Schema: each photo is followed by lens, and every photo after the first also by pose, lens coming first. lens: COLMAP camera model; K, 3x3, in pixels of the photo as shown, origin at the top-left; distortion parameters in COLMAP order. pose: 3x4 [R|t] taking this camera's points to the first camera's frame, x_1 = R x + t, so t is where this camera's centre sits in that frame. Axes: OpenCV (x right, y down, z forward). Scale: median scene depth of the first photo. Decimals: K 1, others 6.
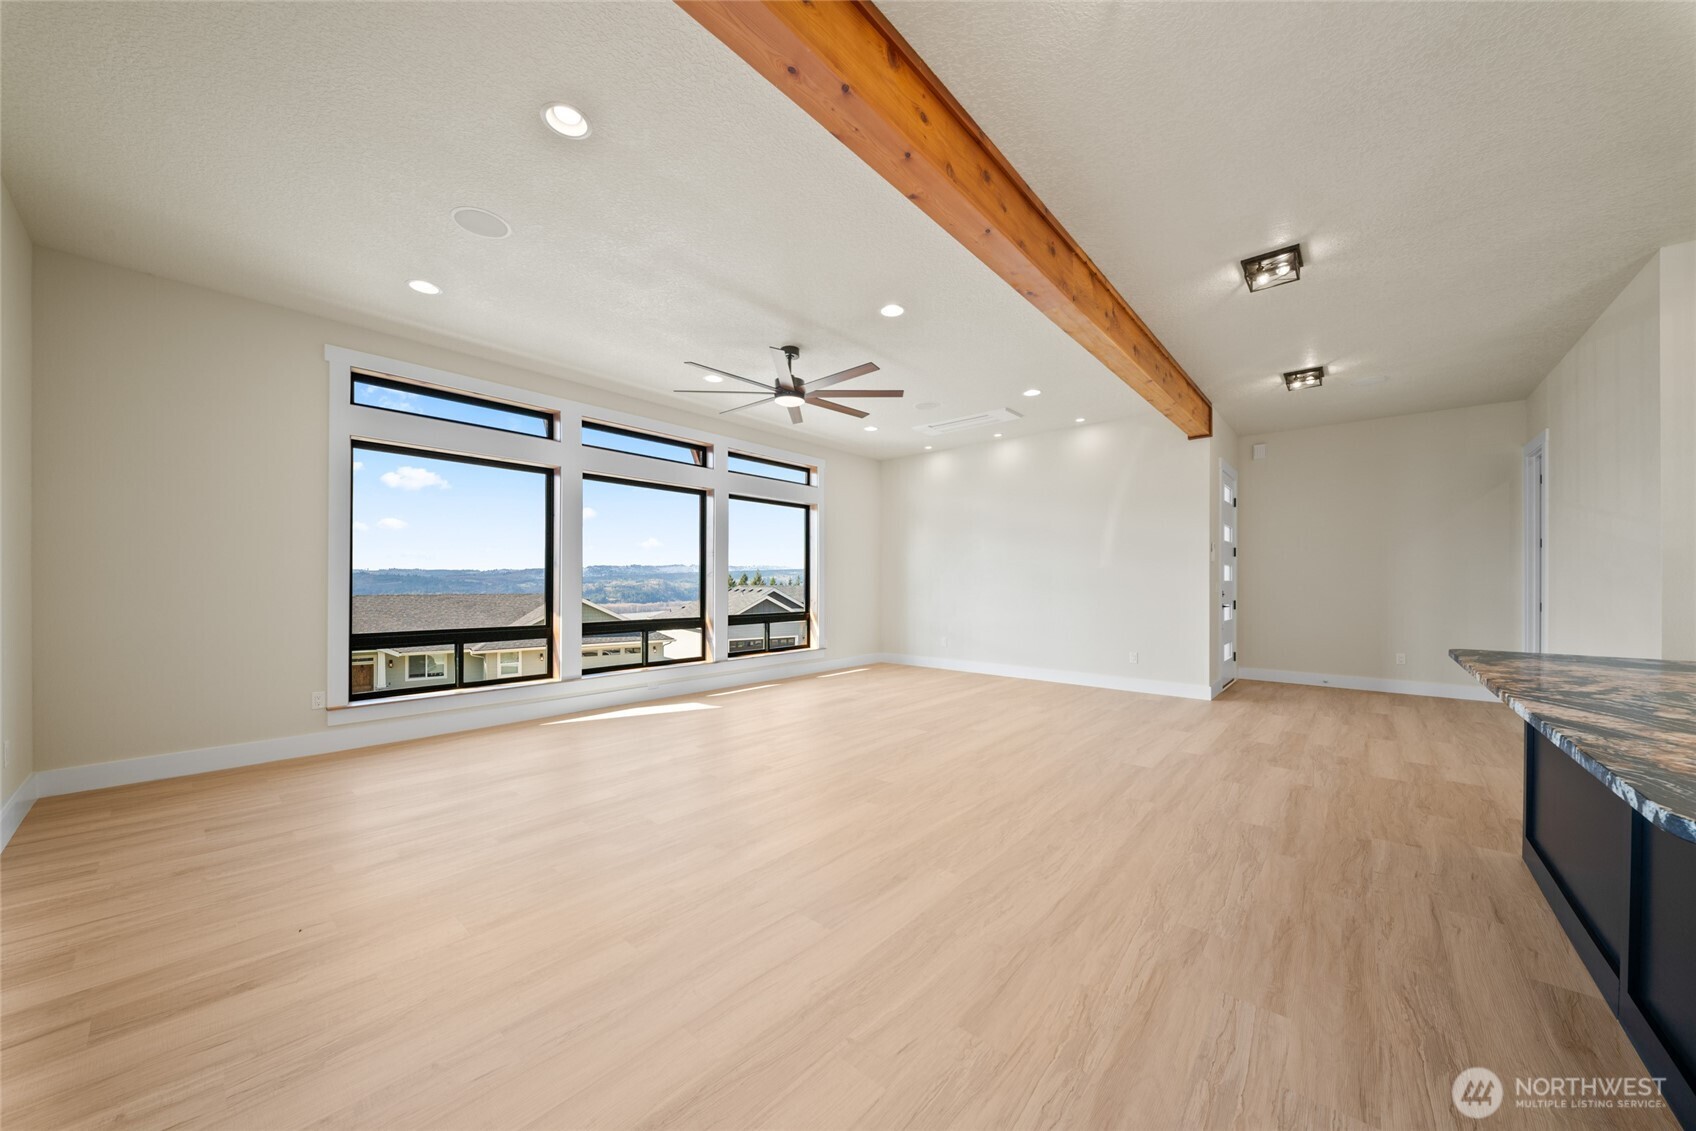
lens RADIAL K [[586.7, 0, 834.3], [0, 586.7, 579.9], [0, 0, 1]] dist [-0.004865, -0.002081]
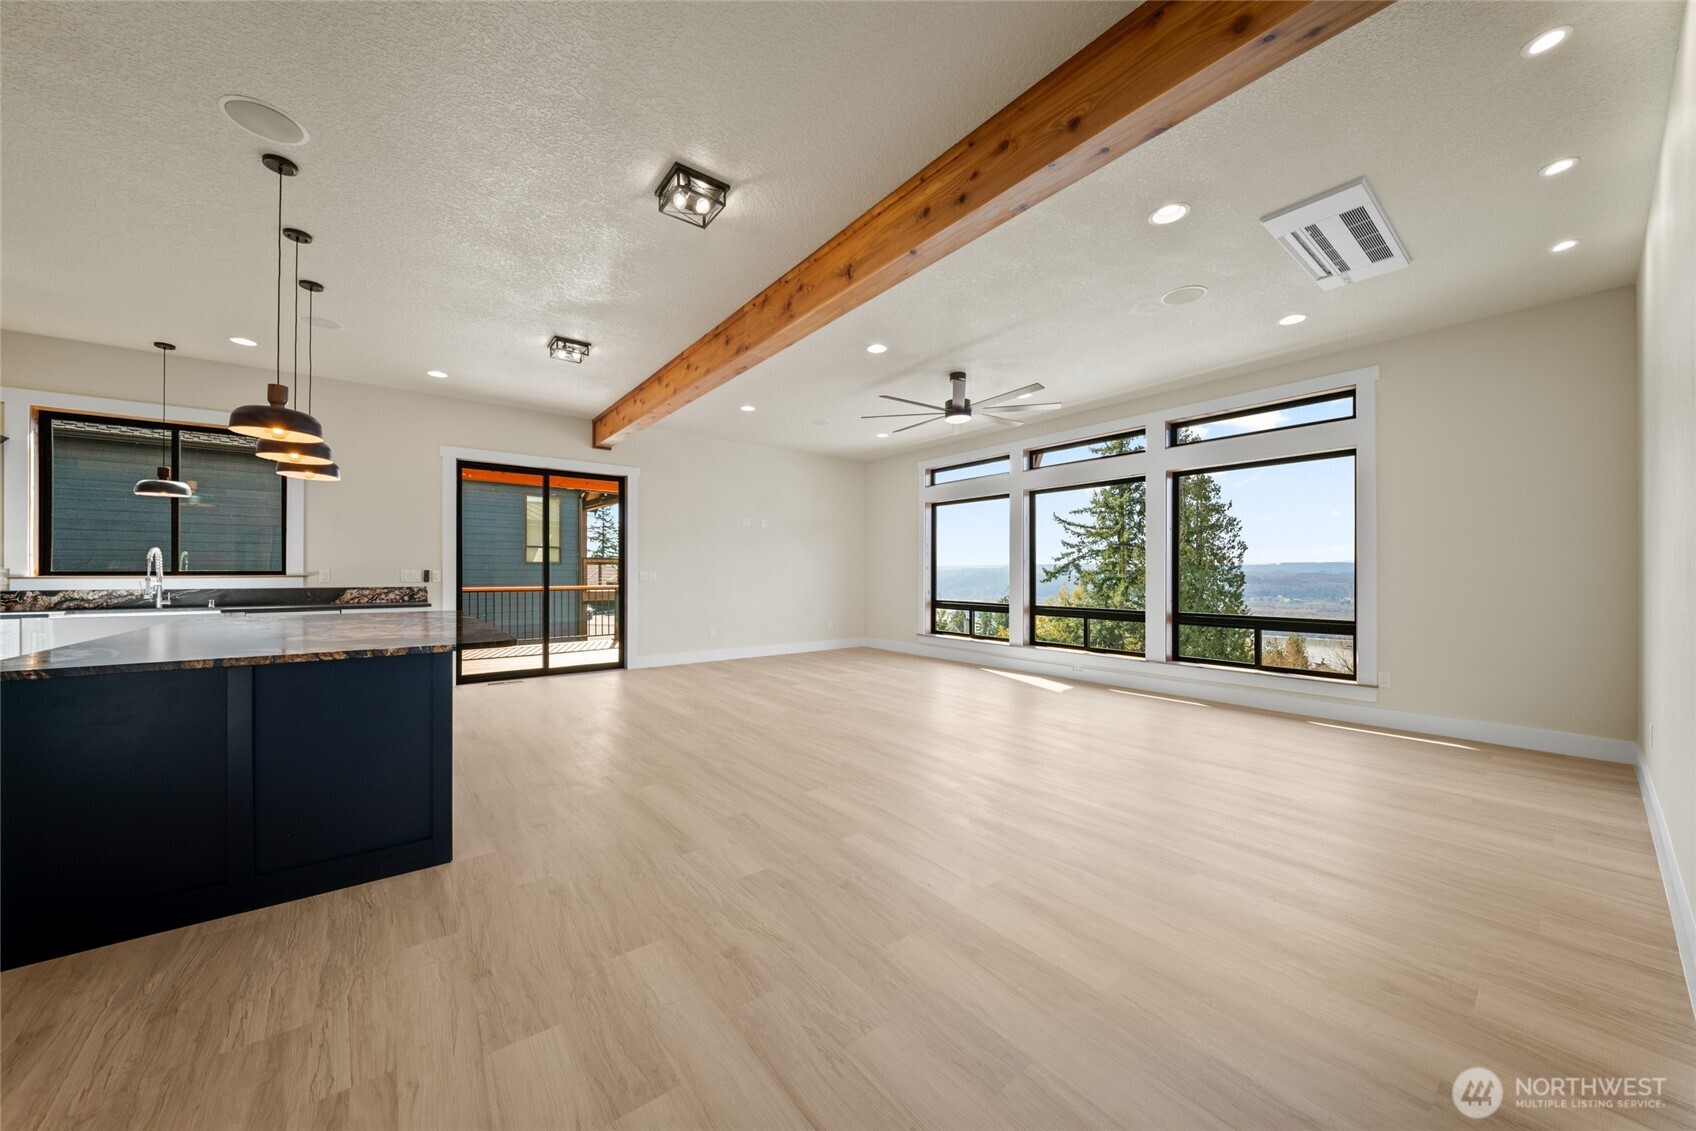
lens RADIAL K [[586.7, 0, 853.2], [0, 586.7, 570.4], [0, 0, 1]] dist [-0.004865, -0.002081]
pose [[-0.163156, -0.009006, -0.986559, 1.478862], [0.002033, 0.999953, -0.009464, 0.011701], [0.986598, -0.003550, -0.163130, 1.311808]]
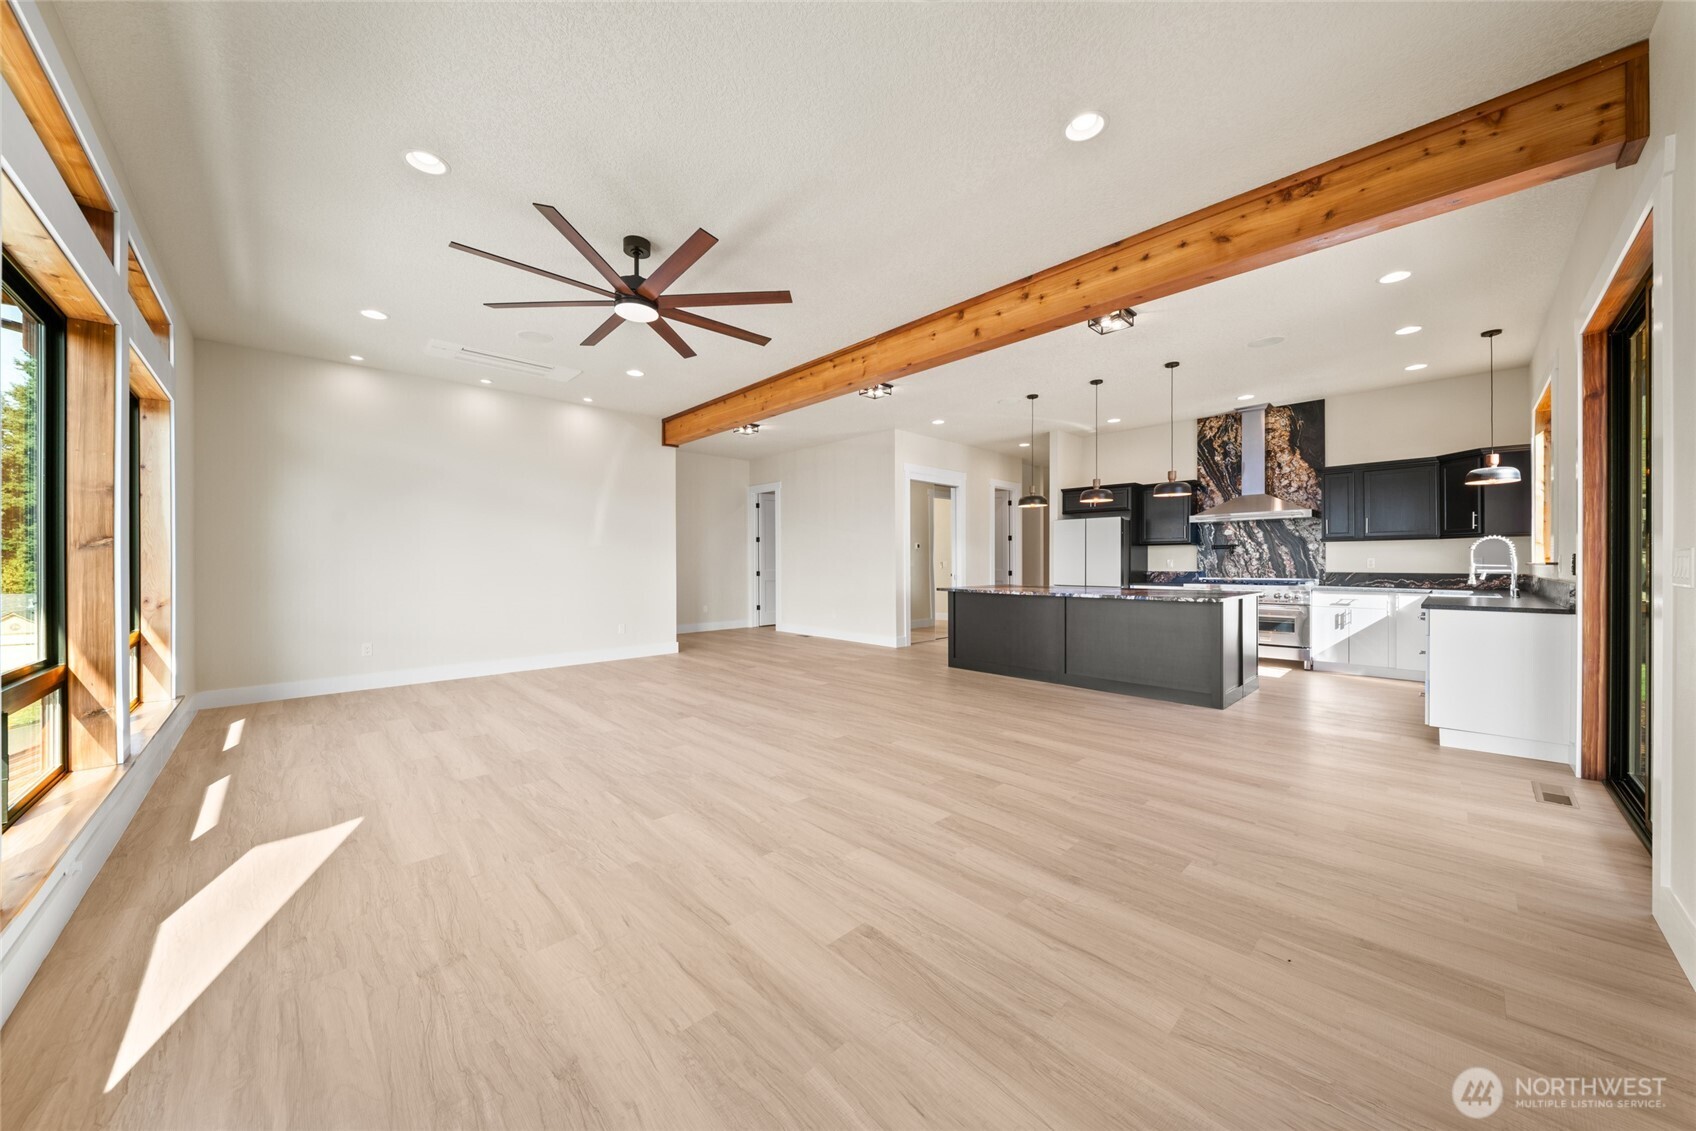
lens RADIAL K [[586.7, 0, 850.6], [0, 586.7, 559.2], [0, 0, 1]] dist [-0.004865, -0.002081]
pose [[0.079149, 0.000579, 0.996863, -1.037818], [-0.001367, 0.999999, -0.000472, 0.002031], [-0.996862, -0.001326, 0.079150, 0.895031]]
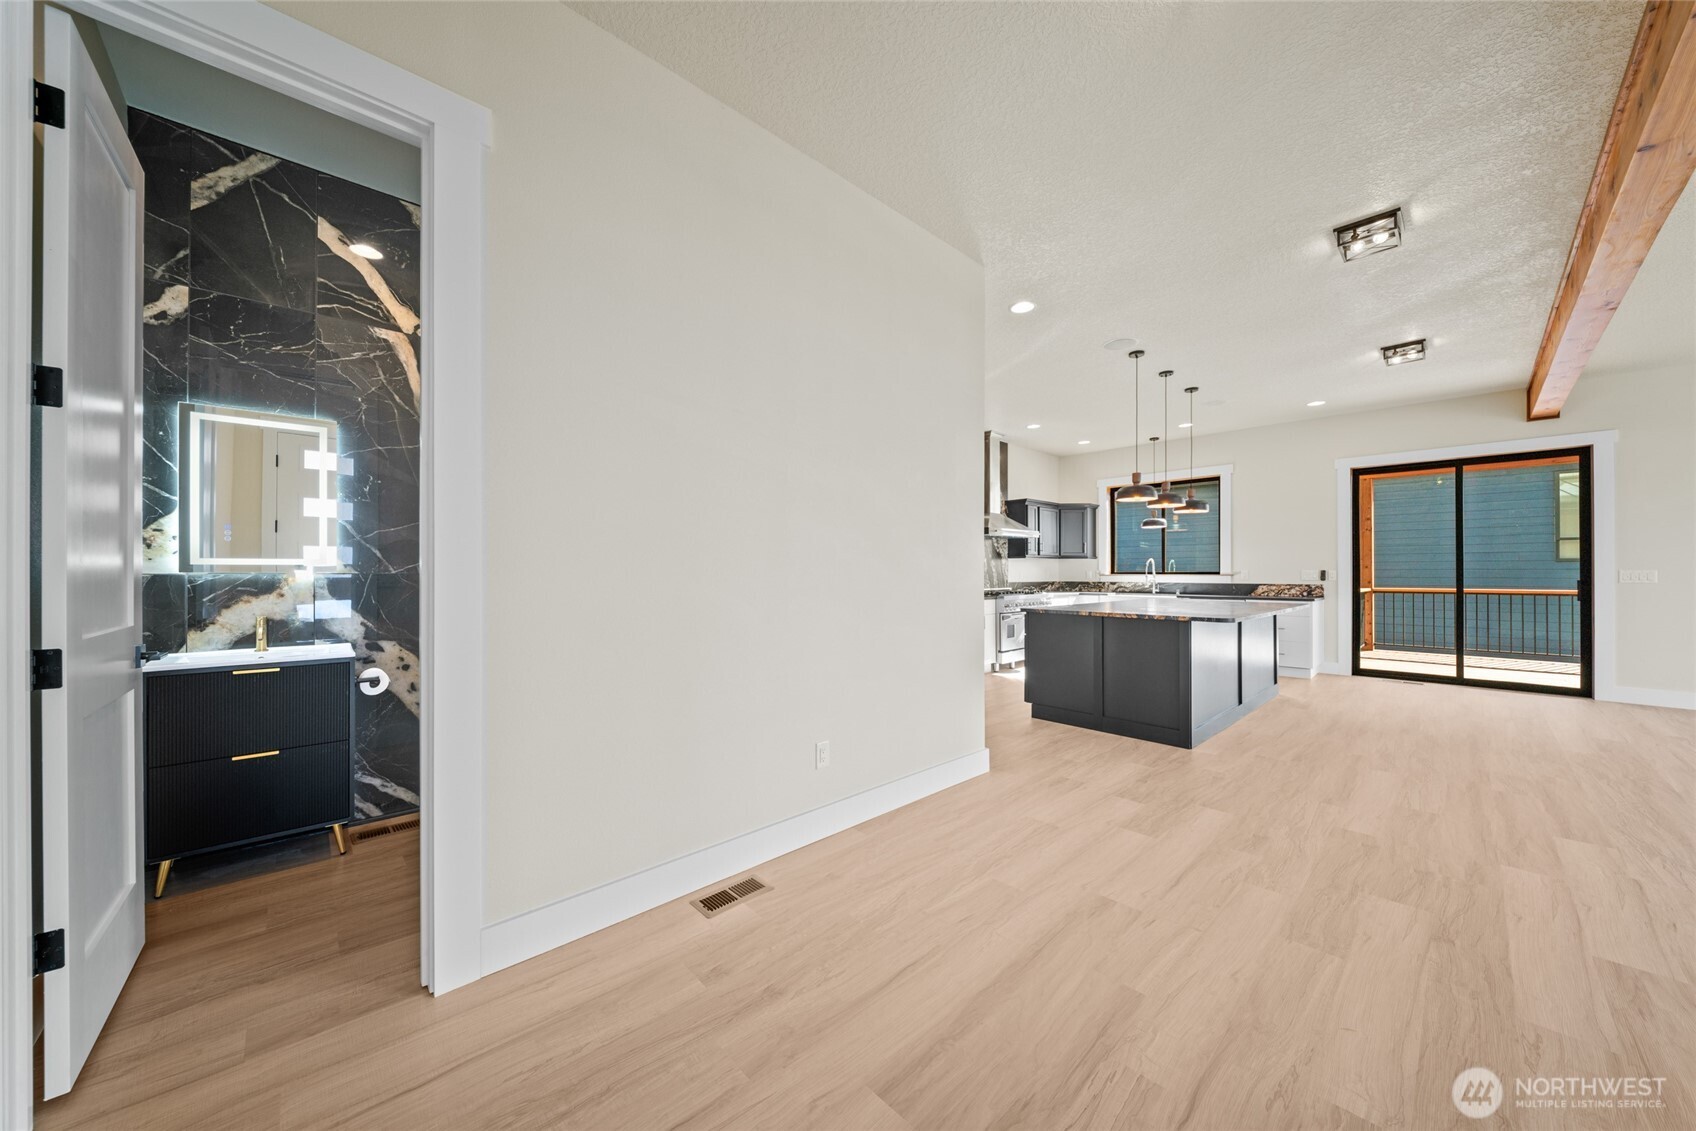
lens RADIAL K [[586.7, 0, 833.3], [0, 586.7, 568.4], [0, 0, 1]] dist [-0.004865, -0.002081]
pose [[-0.995526, -0.003645, 0.094421, 1.455607], [-0.004490, 0.999952, -0.008743, 0.010103], [-0.094384, -0.009128, -0.995494, 1.930213]]
